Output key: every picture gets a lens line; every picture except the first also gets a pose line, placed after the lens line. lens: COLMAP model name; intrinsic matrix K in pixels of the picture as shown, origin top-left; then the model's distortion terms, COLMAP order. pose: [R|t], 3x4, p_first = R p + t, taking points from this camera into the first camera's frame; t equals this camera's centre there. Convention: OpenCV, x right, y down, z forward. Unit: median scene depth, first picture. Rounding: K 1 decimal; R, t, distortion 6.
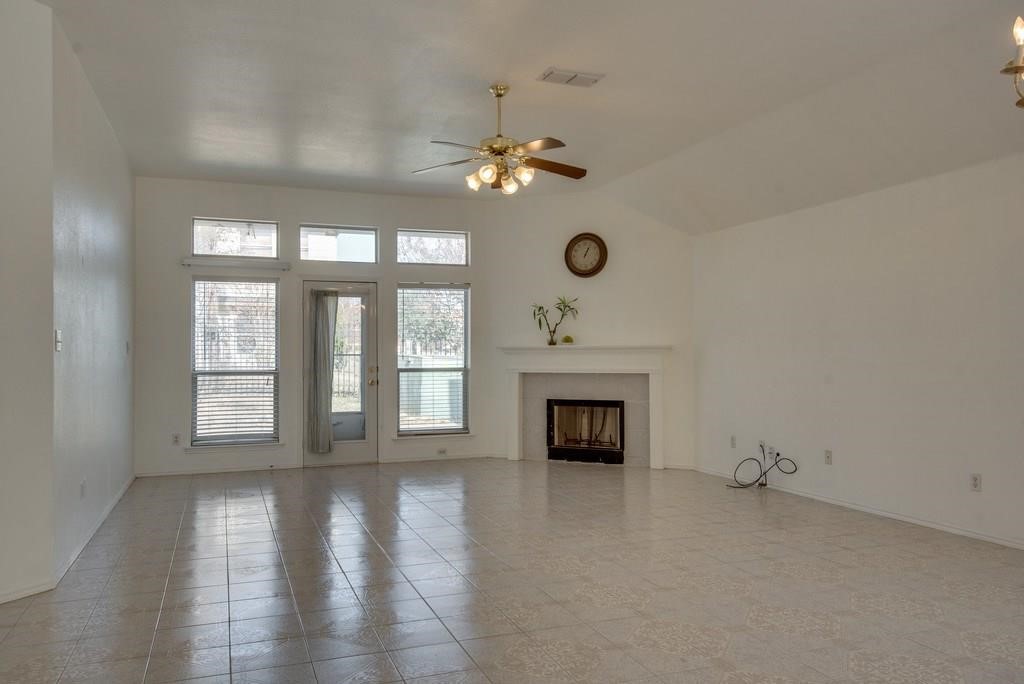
lens RADIAL K [[752.2, 0, 512.0], [0, 752.2, 342.0], [0, 0, 1]] dist [0.005233, 0.000850]
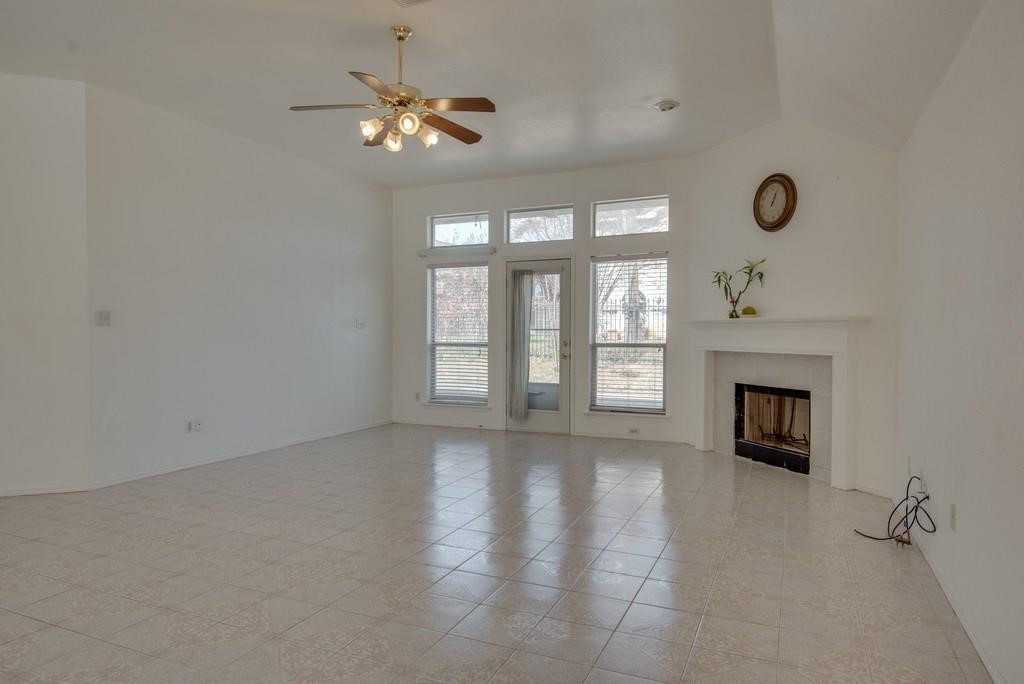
lens RADIAL K [[634.4, 0, 512.0], [0, 634.4, 342.0], [0, 0, 1]] dist [-0.000664, -0.000379]
pose [[0.704857, 0.015528, -0.709180, 0.377382], [0.008882, 0.999489, 0.030713, 0.006953], [0.709294, -0.027947, 0.704358, 0.336532]]
